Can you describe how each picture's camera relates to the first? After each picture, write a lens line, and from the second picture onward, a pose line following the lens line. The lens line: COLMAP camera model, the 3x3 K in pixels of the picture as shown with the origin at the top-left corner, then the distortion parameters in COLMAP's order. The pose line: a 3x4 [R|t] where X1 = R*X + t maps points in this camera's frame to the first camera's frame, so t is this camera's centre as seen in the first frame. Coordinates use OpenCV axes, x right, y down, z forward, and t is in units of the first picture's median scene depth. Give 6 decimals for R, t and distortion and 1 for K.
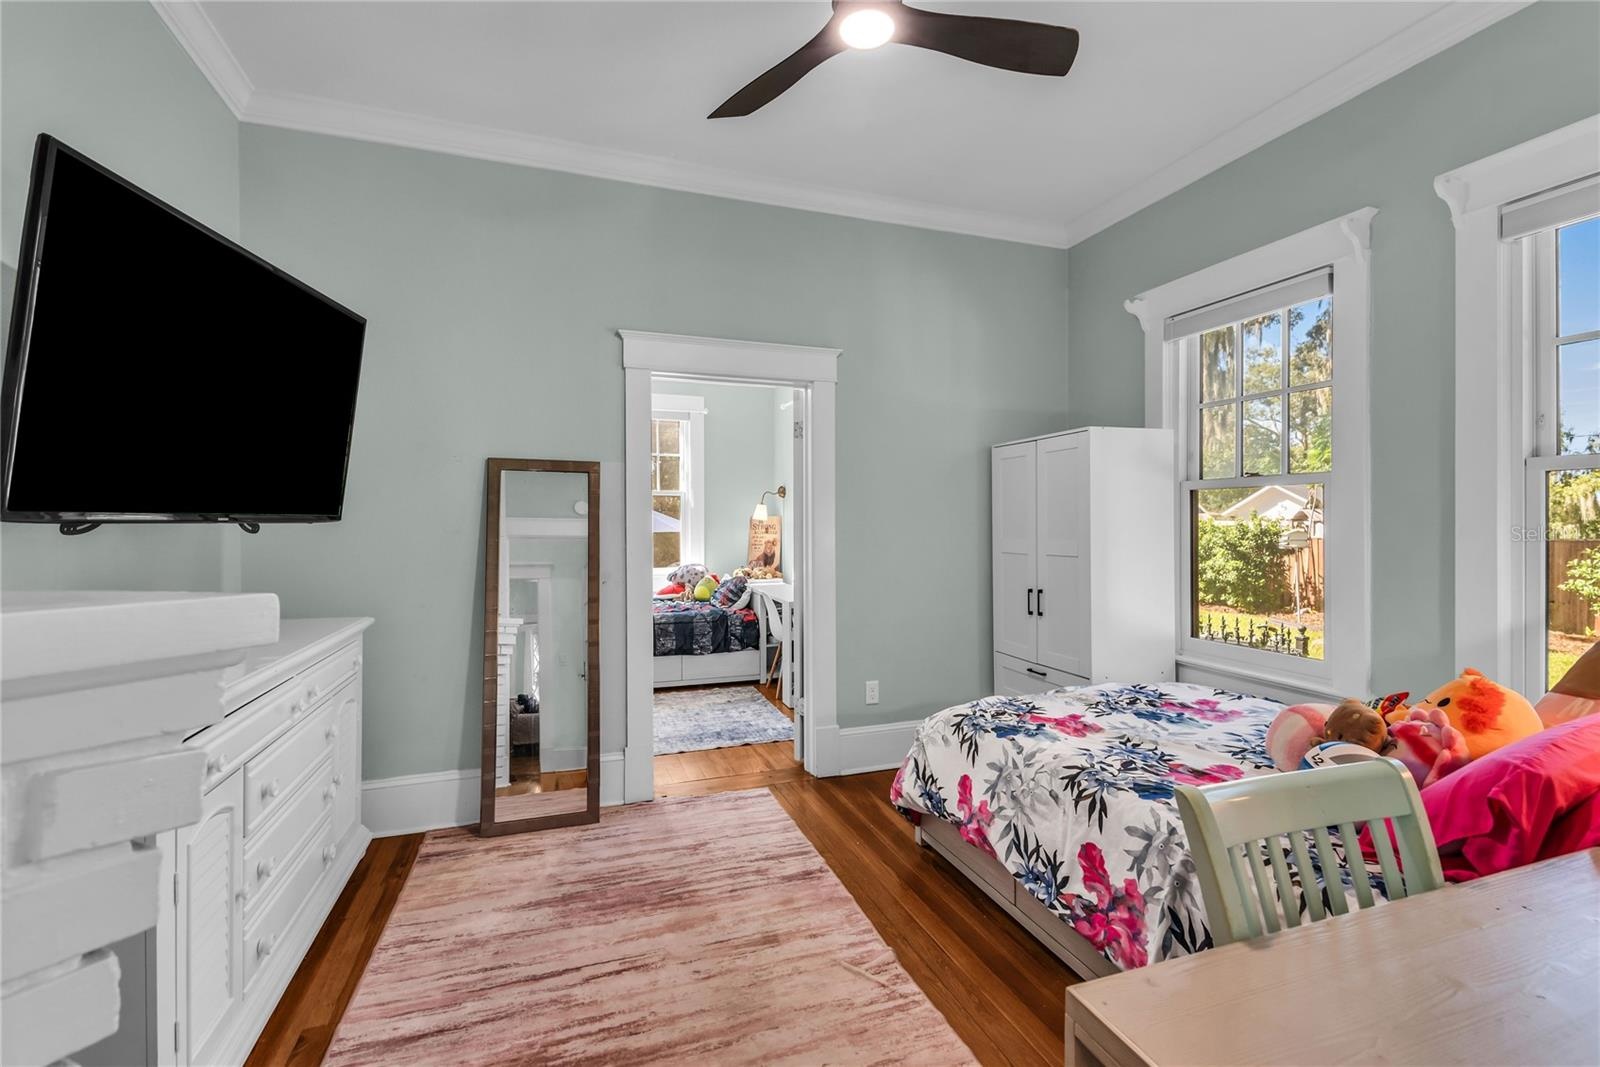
lens RADIAL K [[730.1, 0, 805.9], [0, 730.1, 526.7], [0, 0, 1]] dist [0.017871, 0.000056]
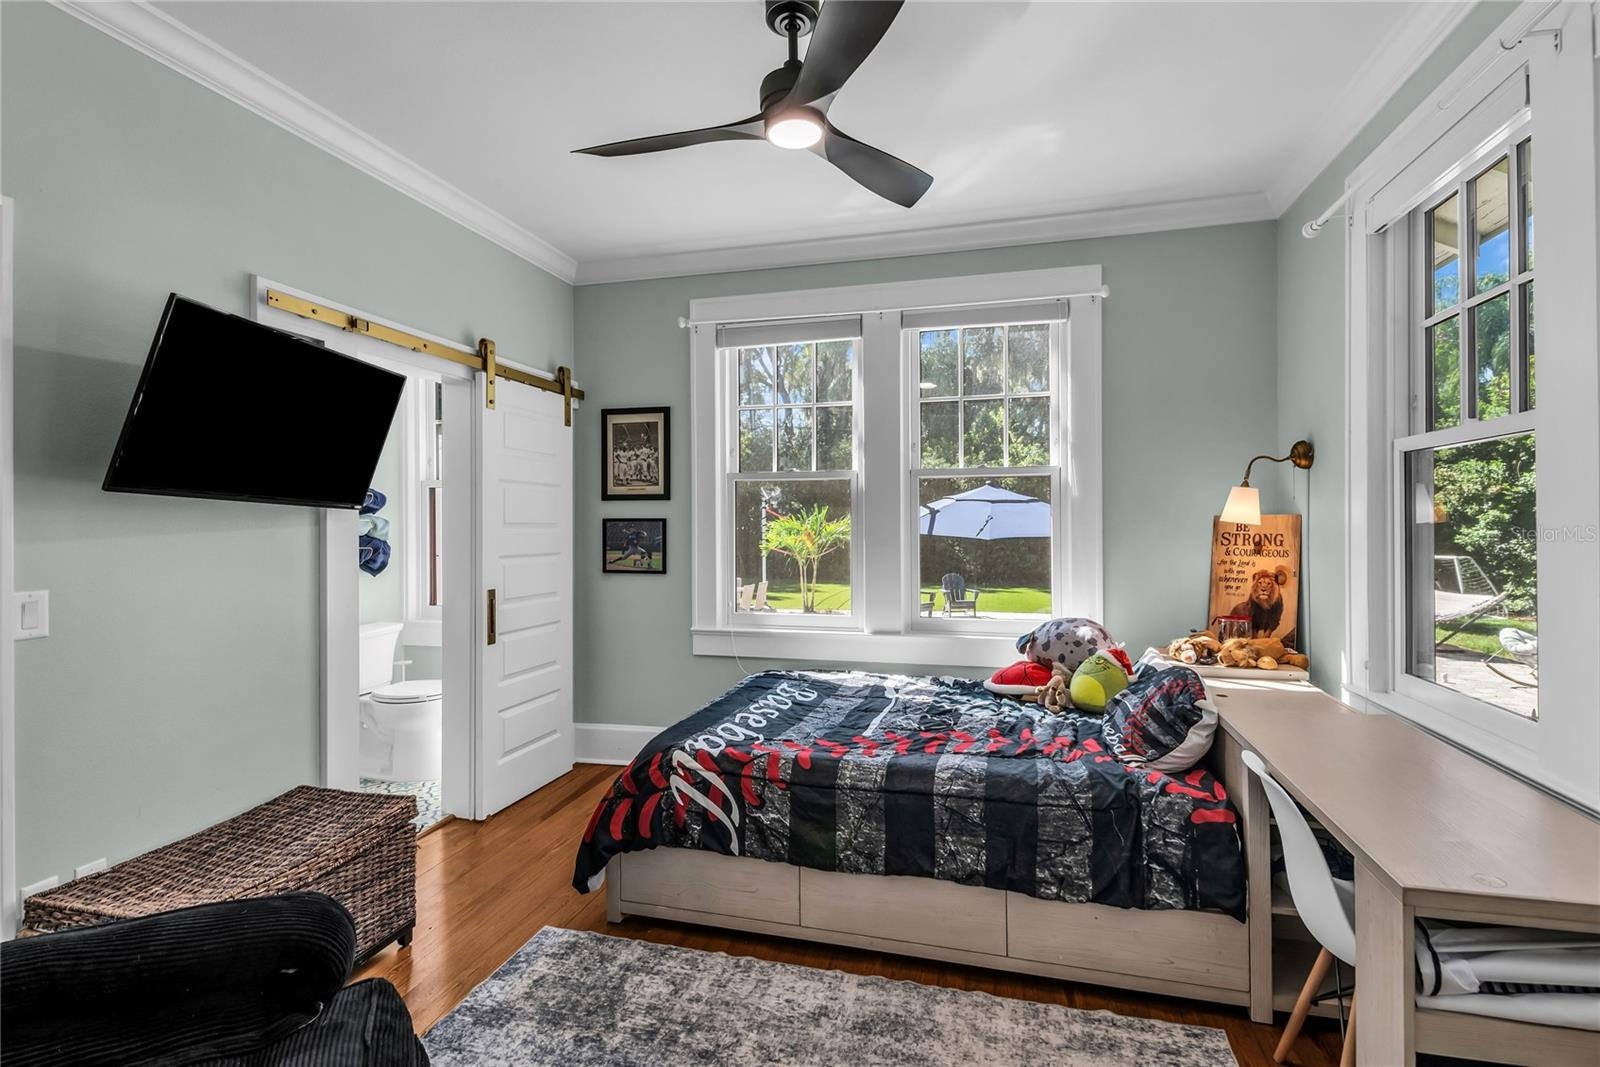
lens RADIAL K [[730.1, 0, 806.2], [0, 730.1, 525.5], [0, 0, 1]] dist [0.017871, 0.000056]
pose [[0.833456, -0.003112, -0.552577, -0.040179], [0.002638, 0.999995, -0.001652, -0.008796], [0.552579, -0.000081, 0.833461, 0.547066]]
